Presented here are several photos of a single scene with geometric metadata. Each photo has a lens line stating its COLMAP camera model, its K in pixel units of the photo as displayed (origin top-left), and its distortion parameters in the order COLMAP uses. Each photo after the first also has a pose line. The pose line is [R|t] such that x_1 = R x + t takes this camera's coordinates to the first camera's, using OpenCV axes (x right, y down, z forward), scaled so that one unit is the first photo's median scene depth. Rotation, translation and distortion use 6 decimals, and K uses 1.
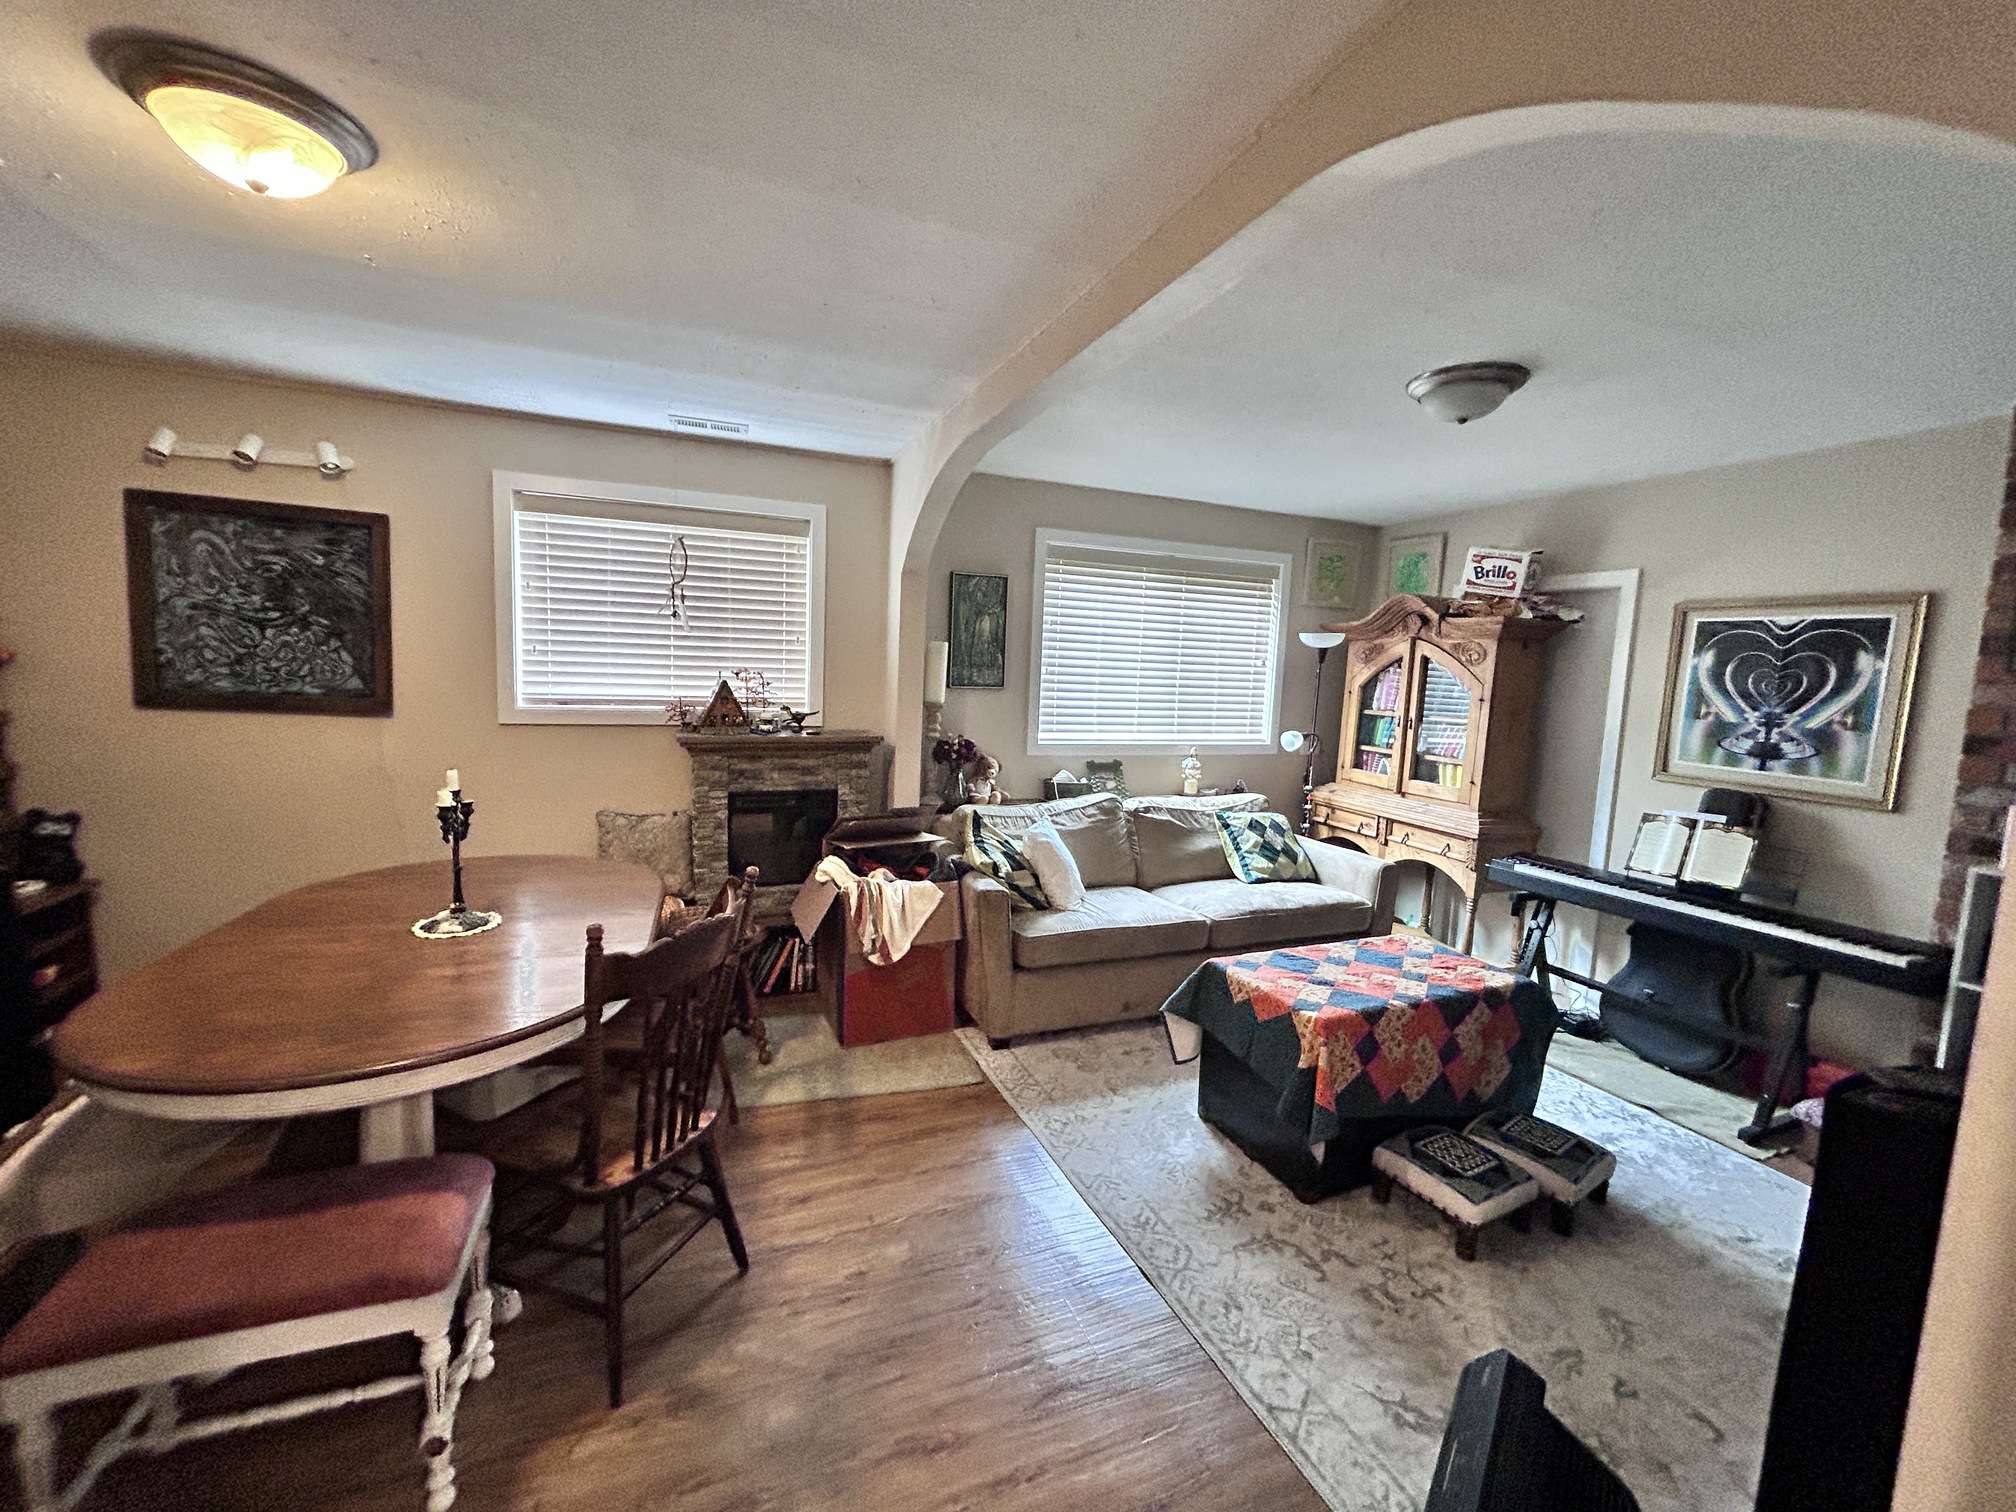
lens RADIAL K [[813.2, 0, 1008.0], [0, 813.2, 756.0], [0, 0, 1]] dist [0.002129, 0.000189]
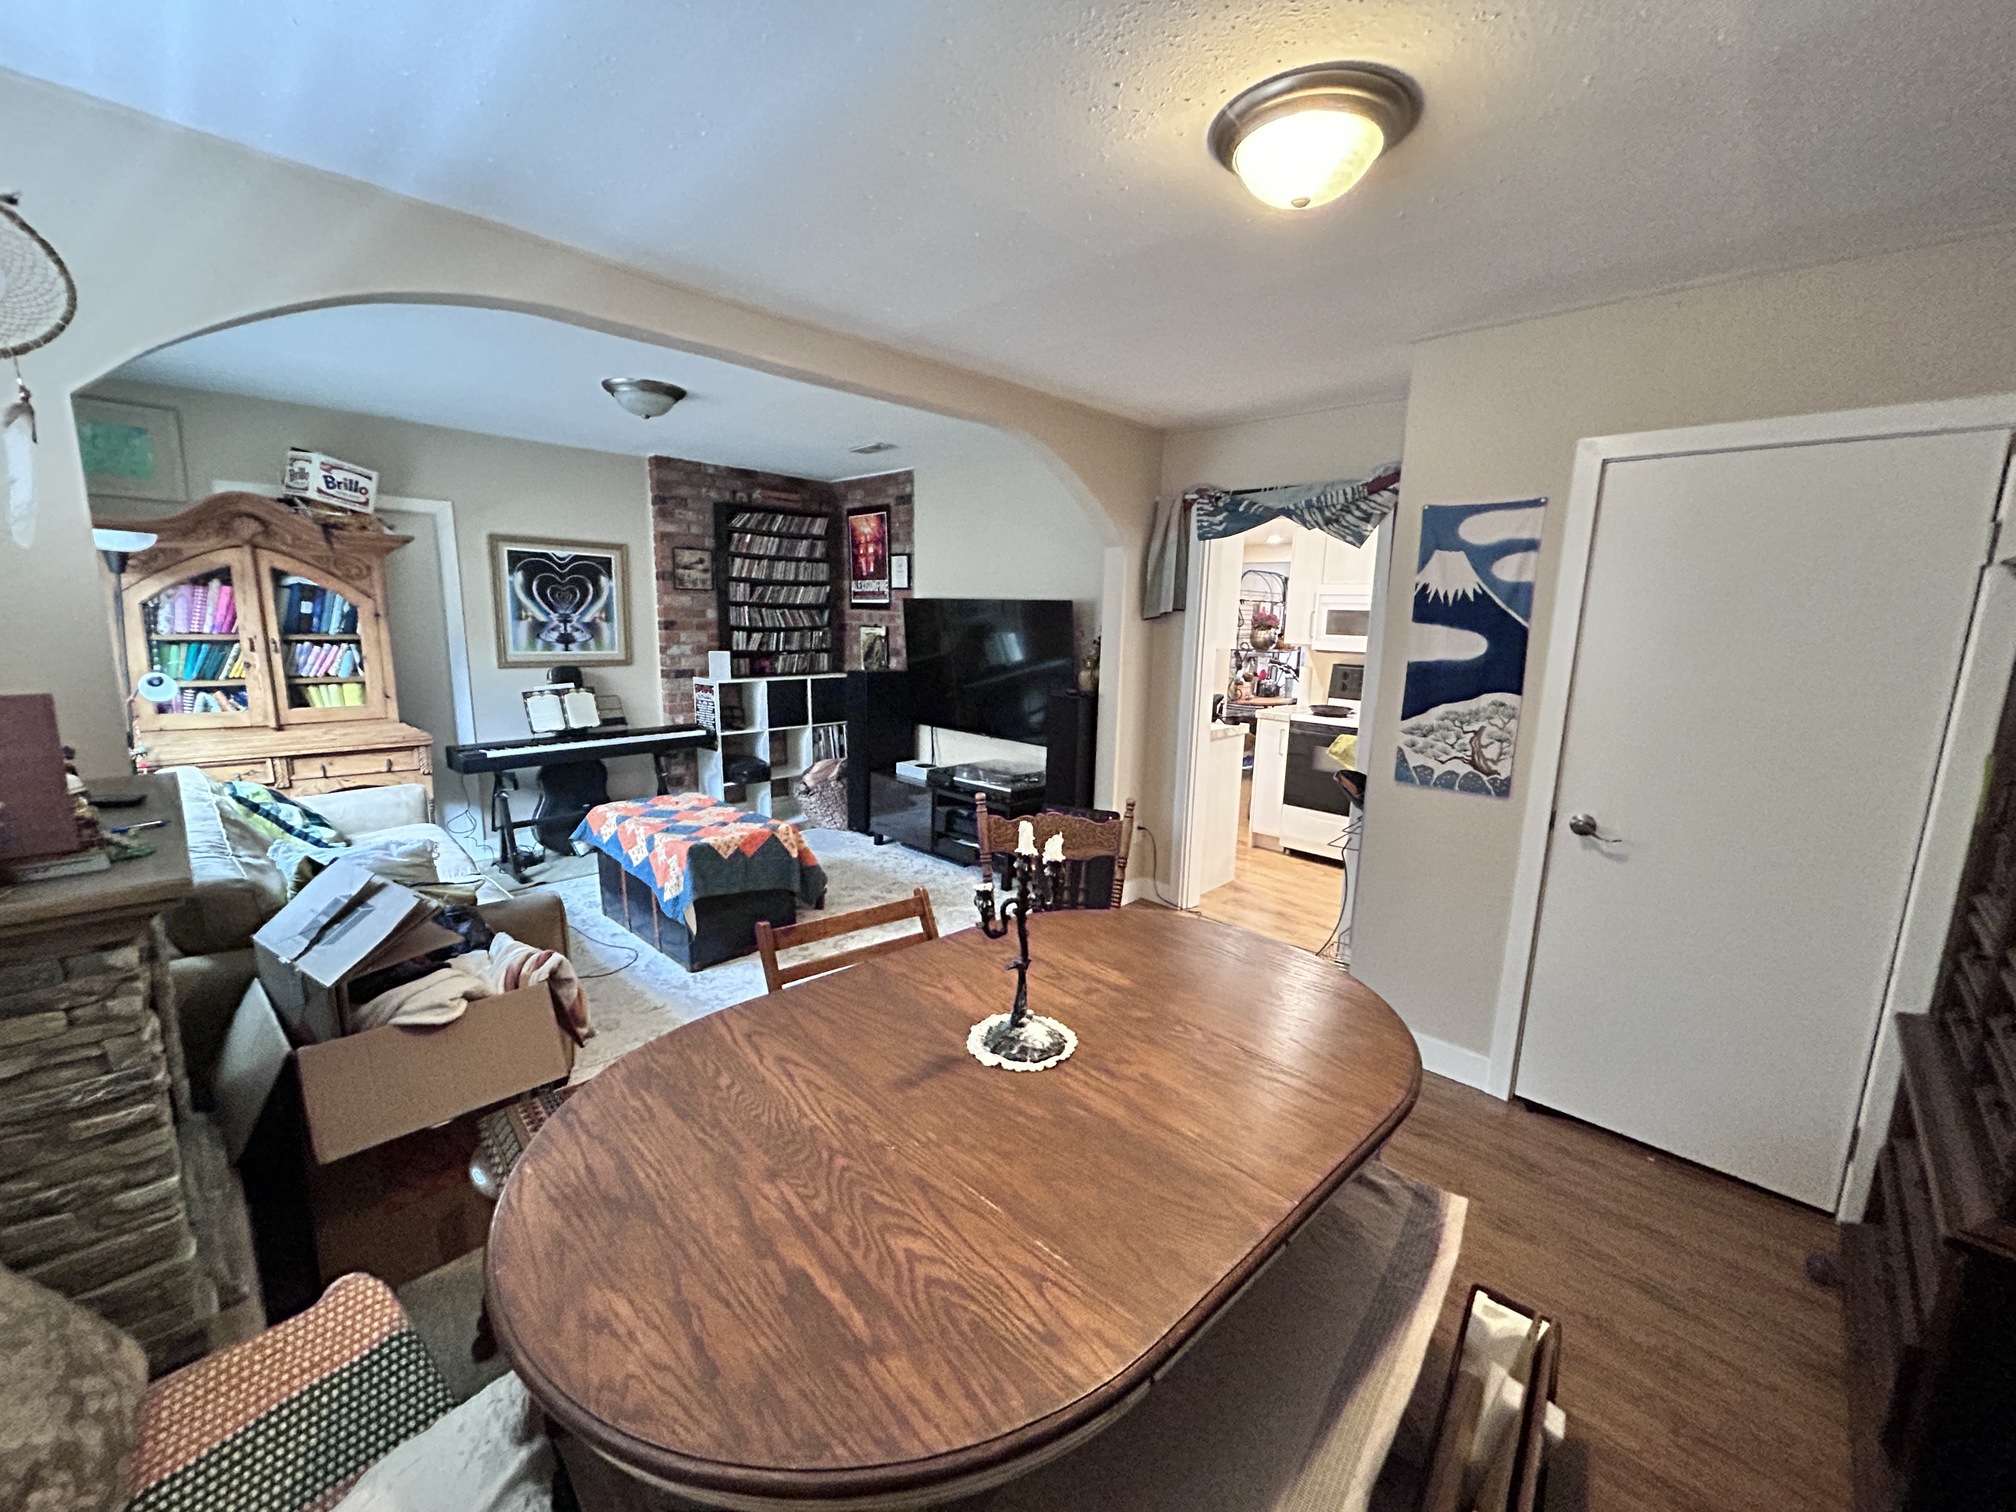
lens RADIAL K [[813.2, 0, 1008.0], [0, 813.2, 756.0], [0, 0, 1]] dist [0.002129, 0.000189]
pose [[-0.408647, -0.211598, 0.887825, -0.854790], [0.063100, 0.963877, 0.258767, -0.139961], [-0.910508, 0.161766, -0.380534, 0.863384]]
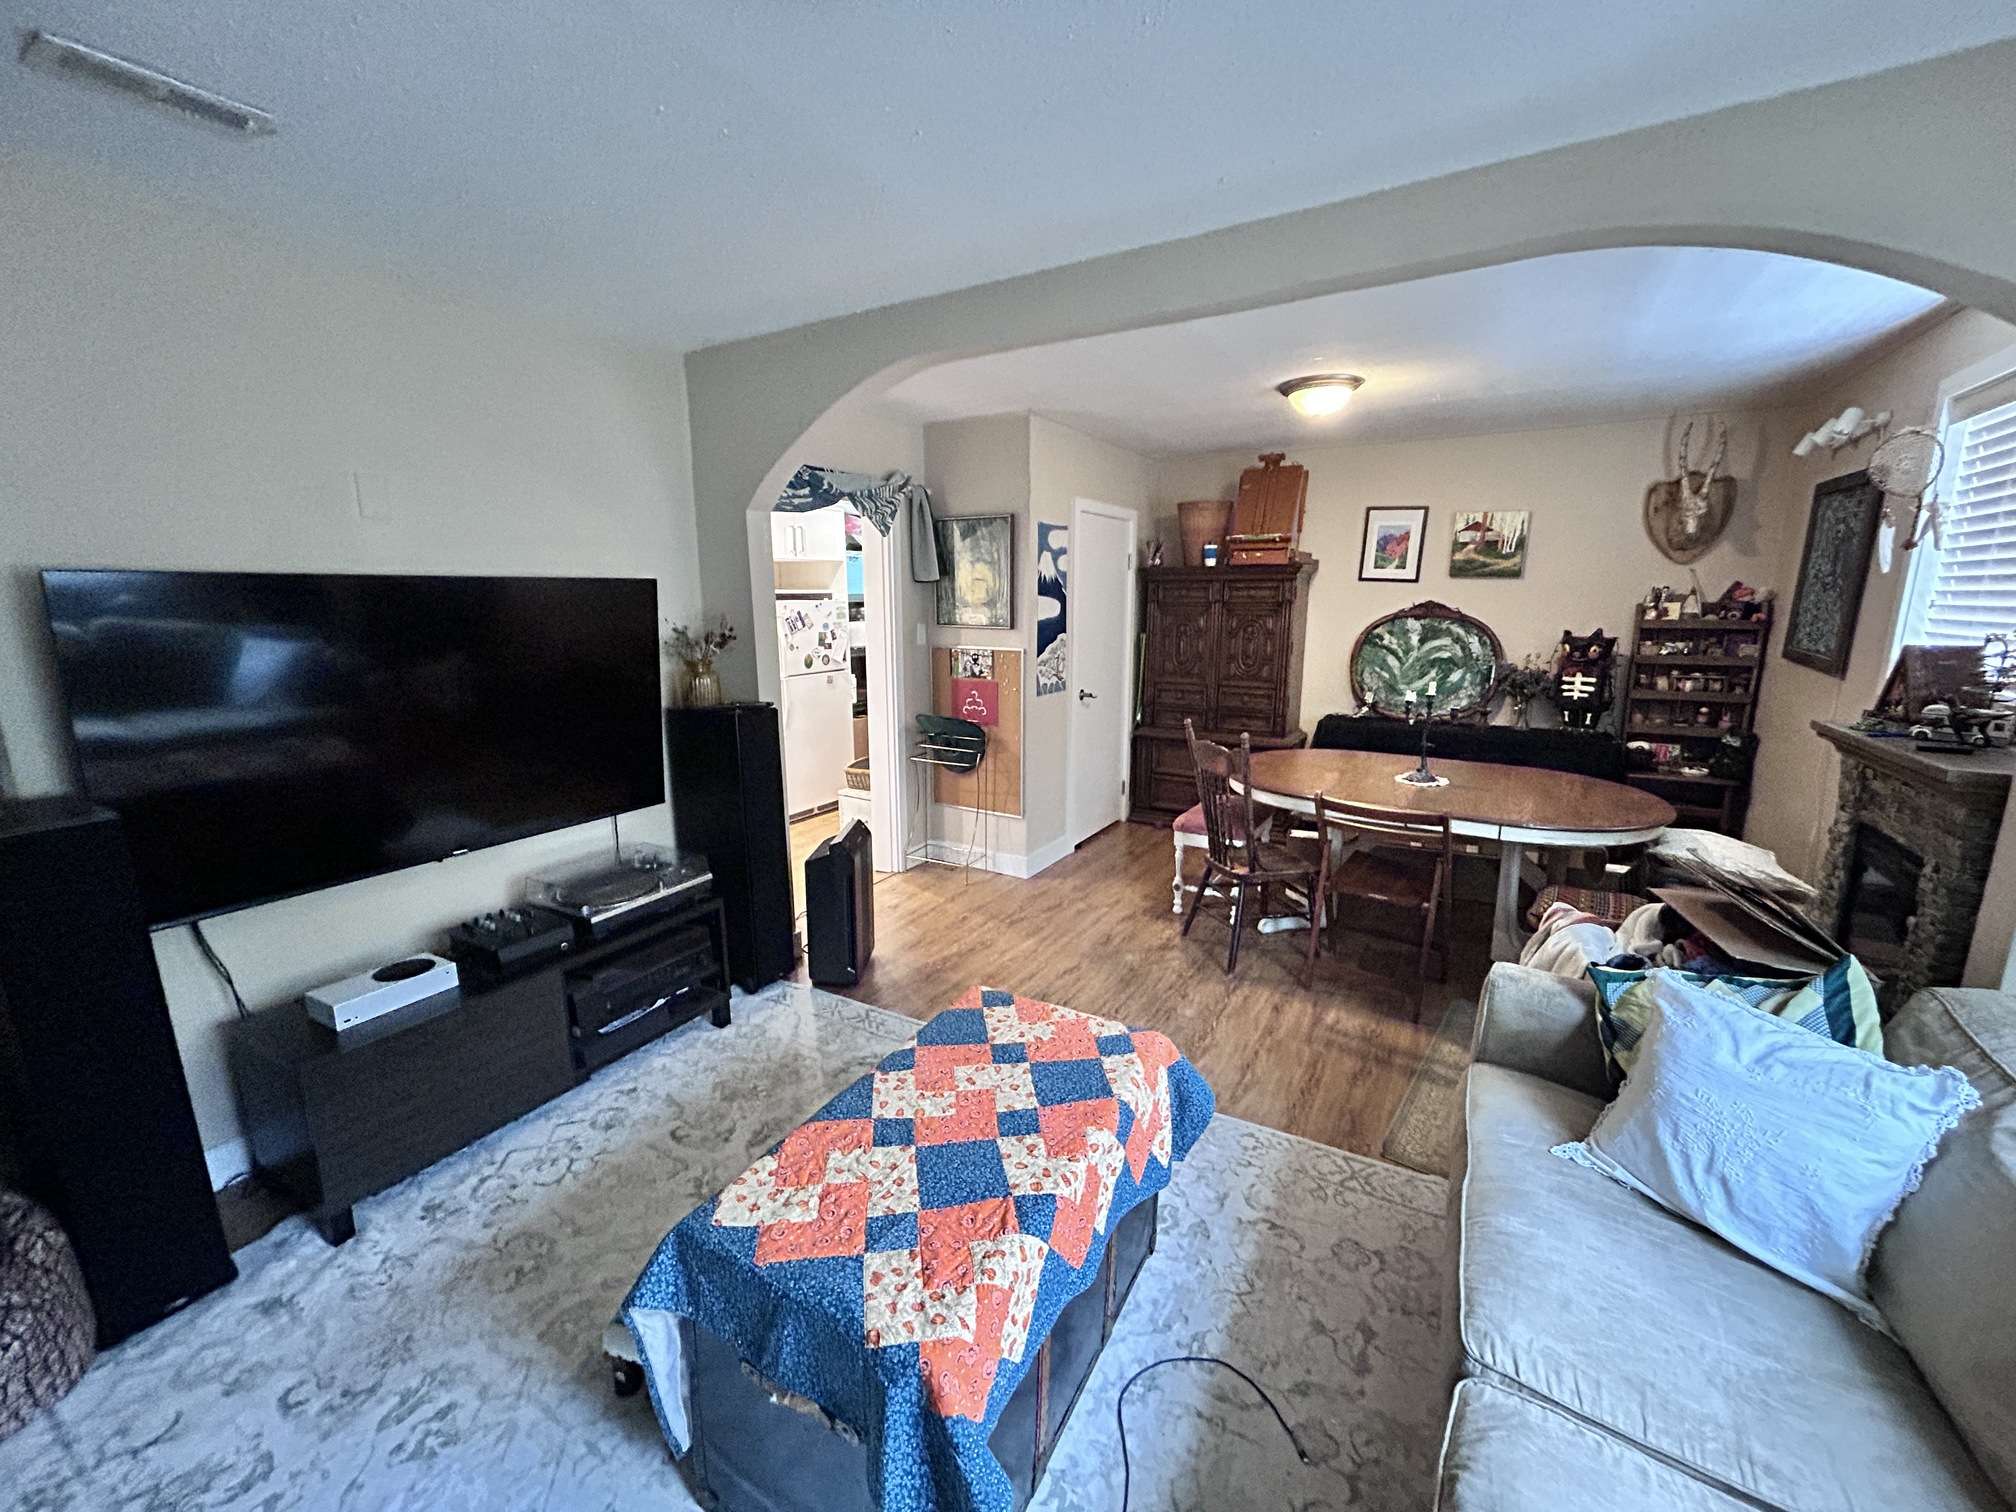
lens RADIAL K [[813.2, 0, 1008.0], [0, 813.2, 756.0], [0, 0, 1]] dist [0.002129, 0.000189]
pose [[-0.789404, 0.086313, -0.607776, 0.638421], [-0.096460, 0.960326, 0.261666, -0.119392], [0.606249, 0.265187, -0.749759, 1.180359]]
